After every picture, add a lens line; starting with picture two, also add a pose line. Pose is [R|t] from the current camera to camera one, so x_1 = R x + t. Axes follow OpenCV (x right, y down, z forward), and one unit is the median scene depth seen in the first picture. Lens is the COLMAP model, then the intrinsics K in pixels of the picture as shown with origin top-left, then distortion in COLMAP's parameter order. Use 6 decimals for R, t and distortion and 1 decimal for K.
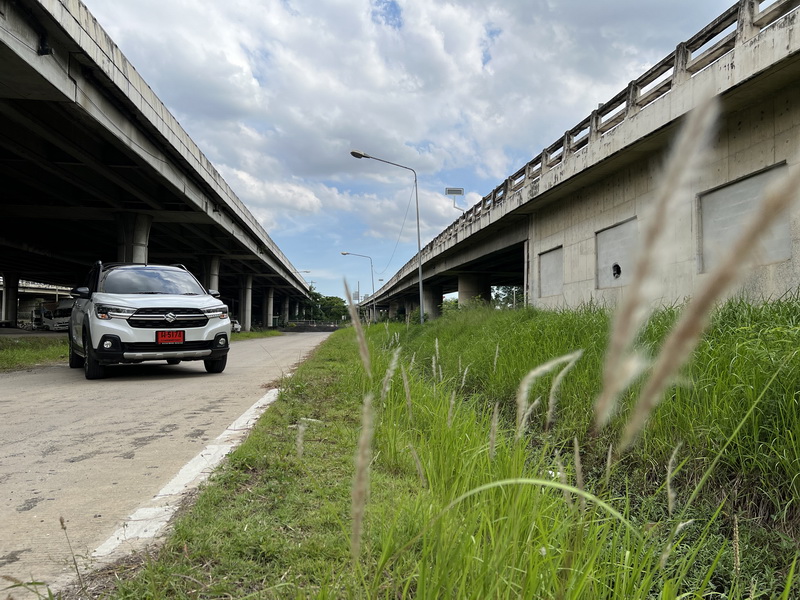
lens RADIAL K [[596.9, 0, 398.3], [0, 596.9, 298.5], [0, 0, 1]] dist [0.058173, -0.063081]
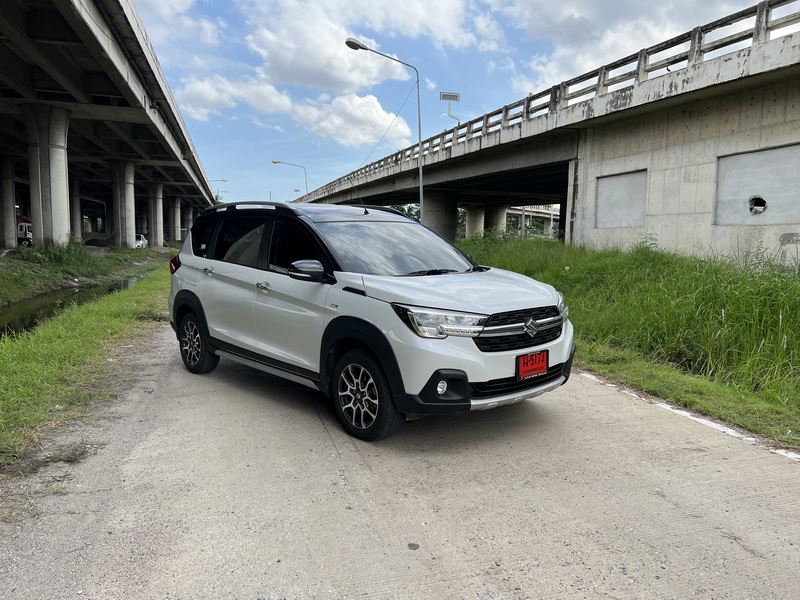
lens RADIAL K [[596.9, 0, 398.3], [0, 596.9, 298.5], [0, 0, 1]] dist [0.058173, -0.063081]
pose [[0.985613, -0.009008, 0.168776, -0.192275], [-0.016089, 0.989044, 0.146744, -0.022889], [-0.168248, -0.147348, 0.974670, 0.167453]]
